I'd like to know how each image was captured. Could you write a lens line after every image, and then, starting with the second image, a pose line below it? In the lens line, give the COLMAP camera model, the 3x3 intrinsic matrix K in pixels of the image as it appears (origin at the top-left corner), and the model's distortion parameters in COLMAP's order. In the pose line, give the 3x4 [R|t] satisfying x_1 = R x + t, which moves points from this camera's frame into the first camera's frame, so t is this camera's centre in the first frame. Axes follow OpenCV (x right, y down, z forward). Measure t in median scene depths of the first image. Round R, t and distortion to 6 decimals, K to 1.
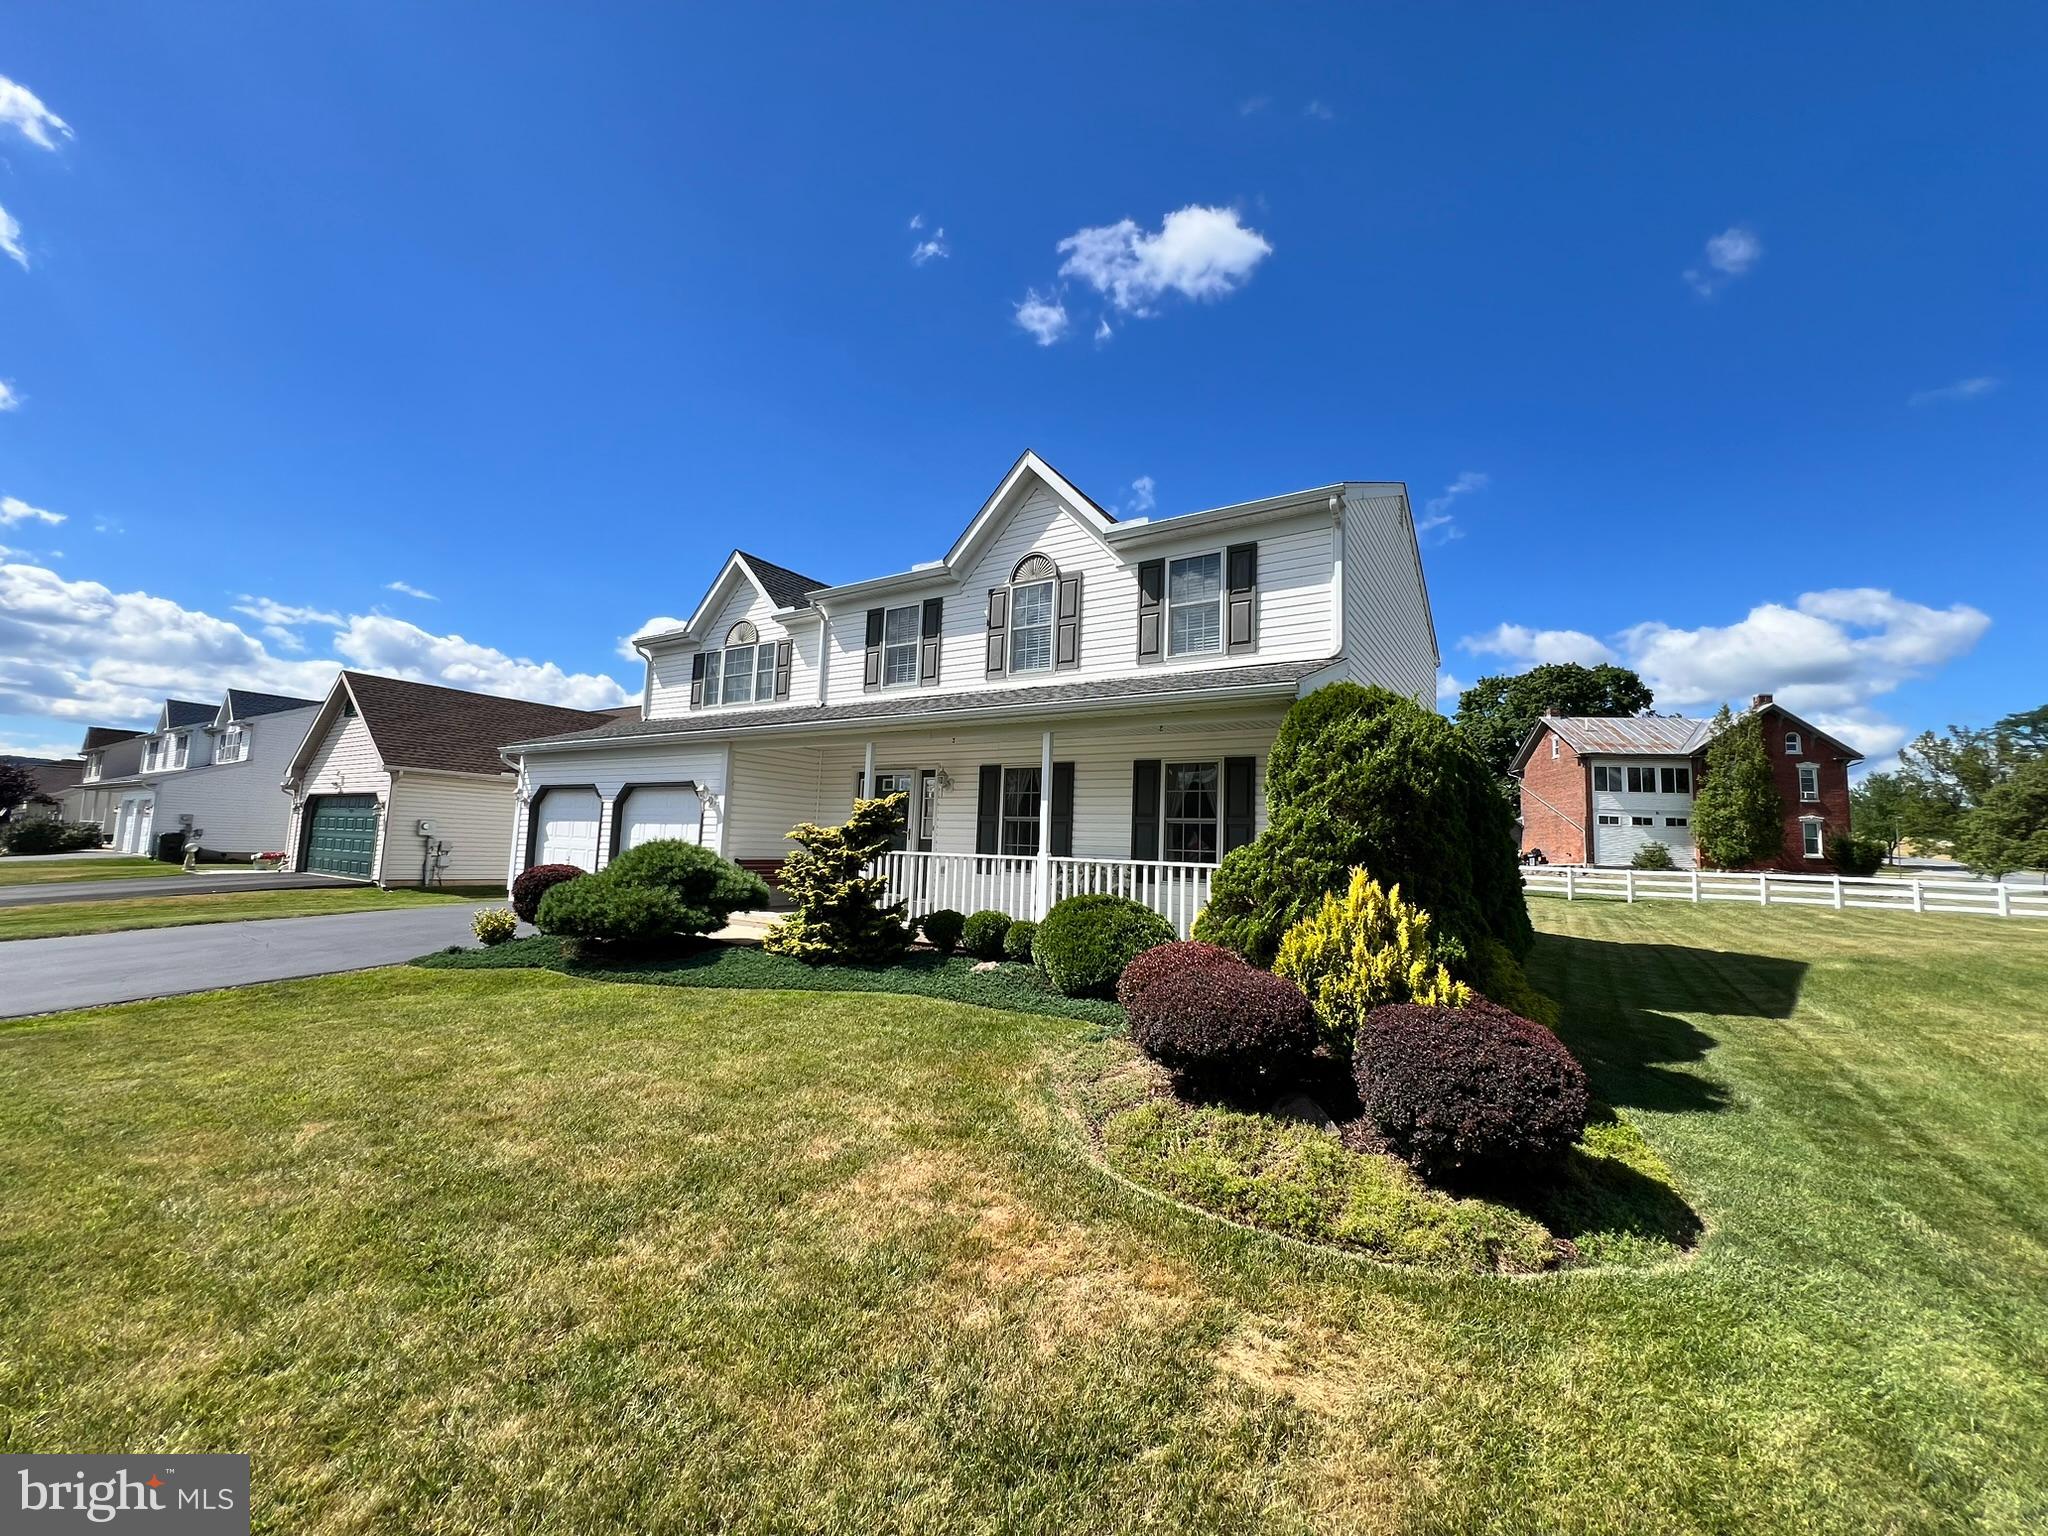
lens RADIAL K [[840.3, 0, 1012.6], [0, 840.3, 764.9], [0, 0, 1]] dist [0.001162, 0.000063]
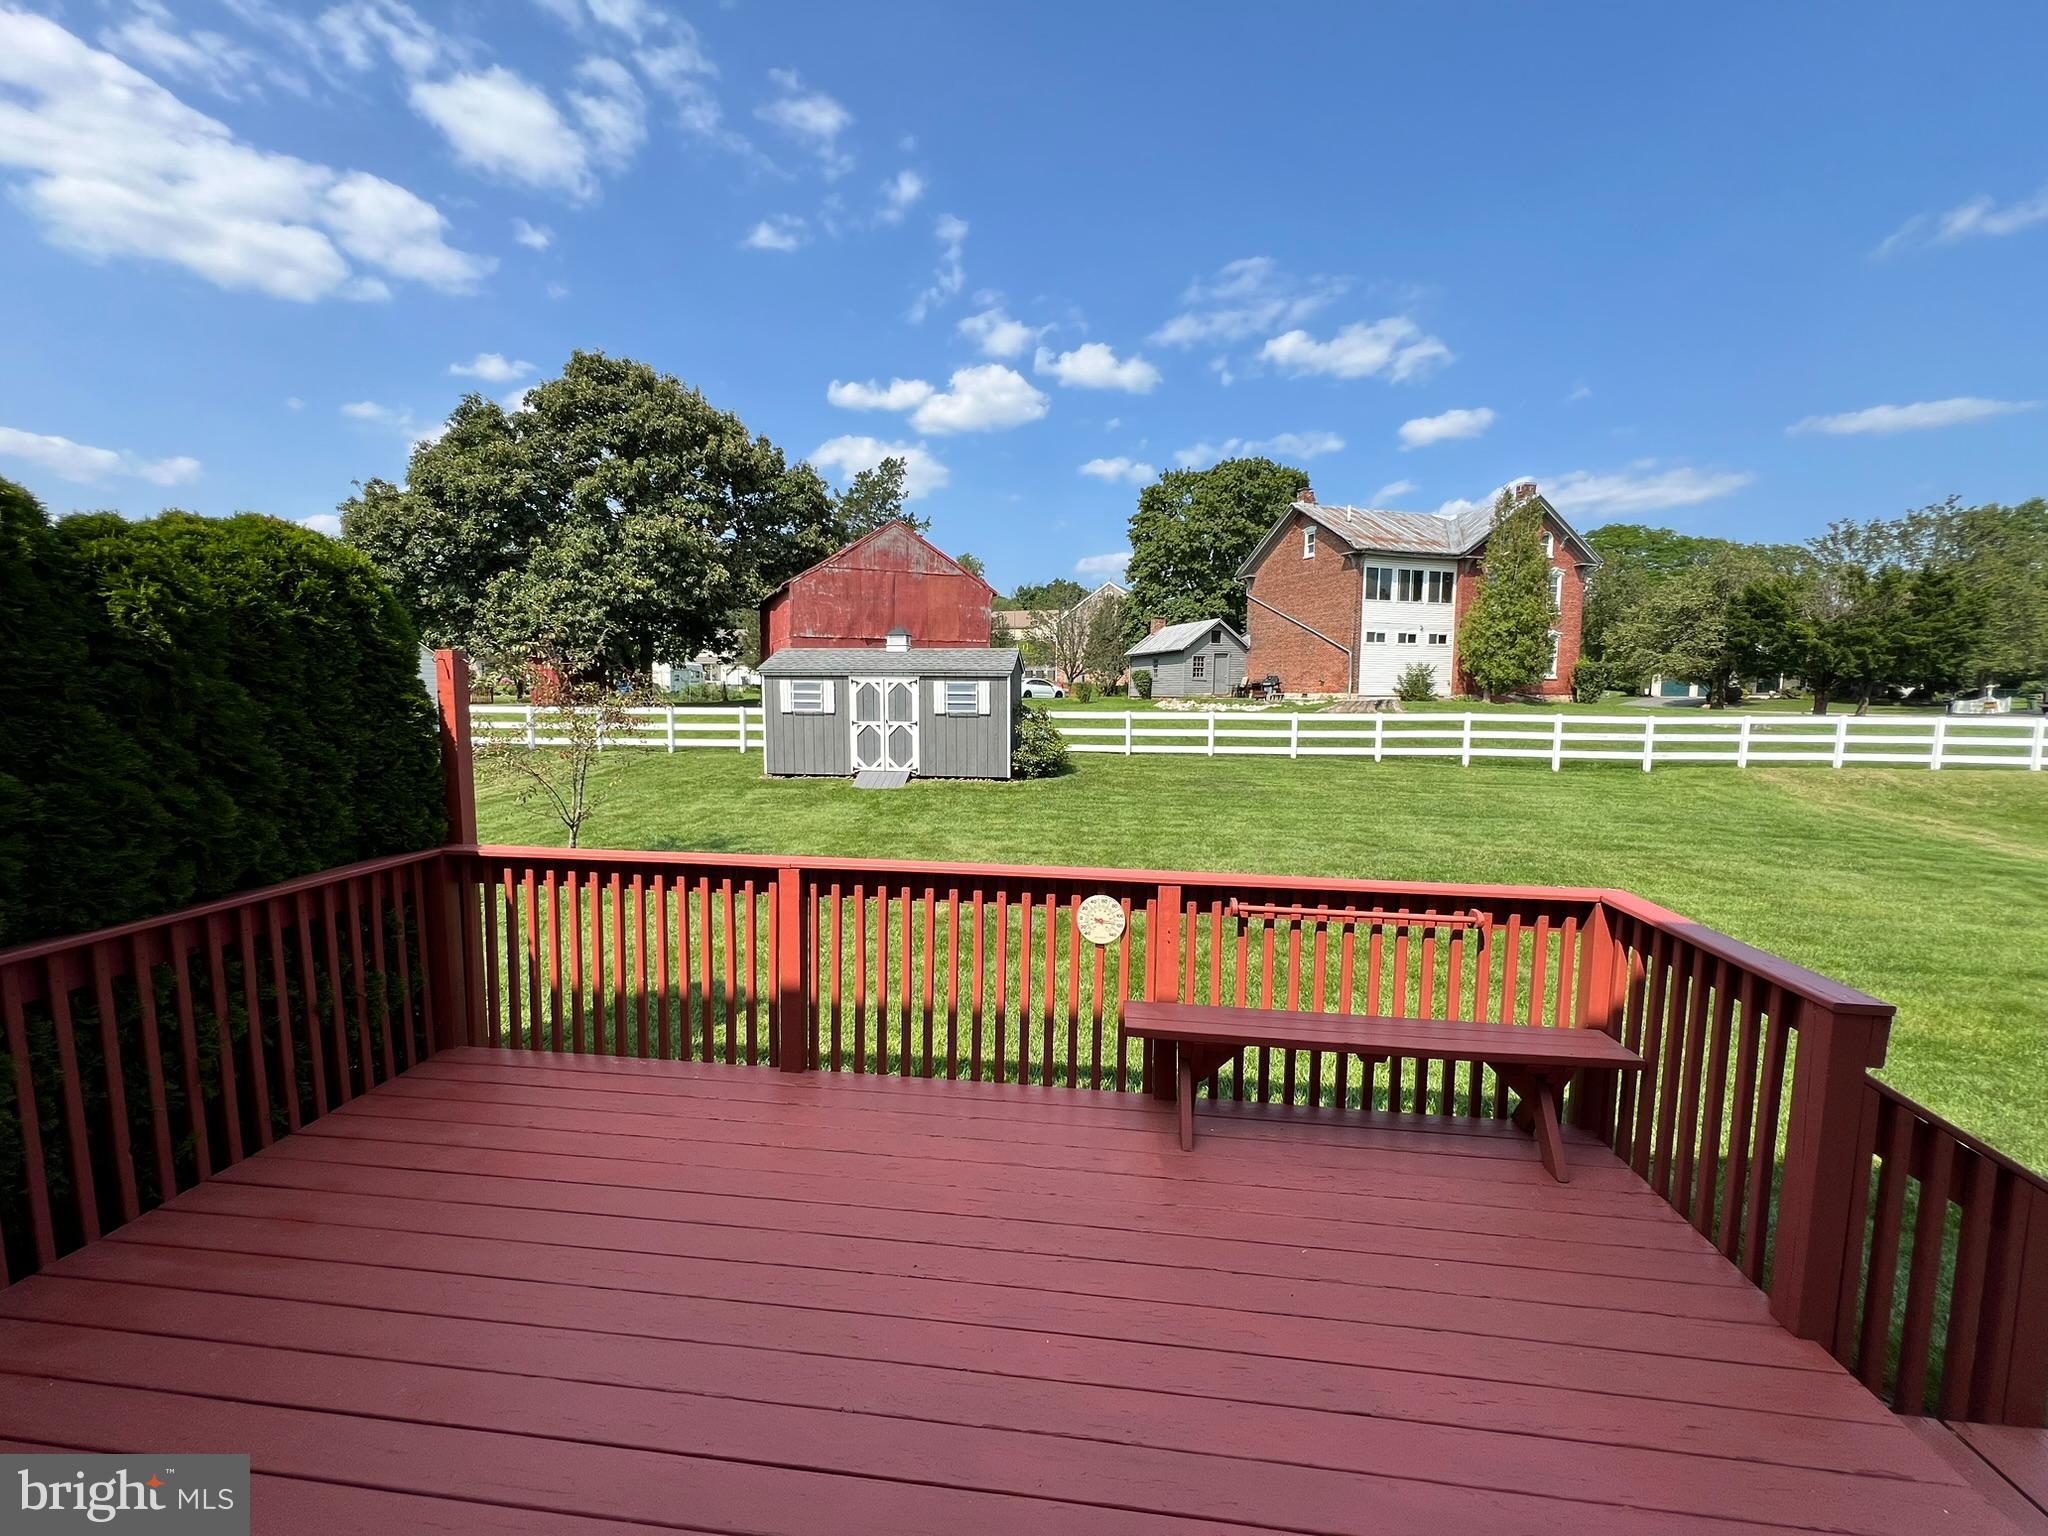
lens RADIAL K [[821.5, 0, 1018.6], [0, 821.5, 762.7], [0, 0, 1]] dist [-0.000260, 0.000542]
pose [[0.890943, -0.075252, 0.447837, 0.056205], [-0.017531, 0.979739, 0.199508, 0.033062], [-0.453777, -0.185601, 0.871572, 0.454913]]
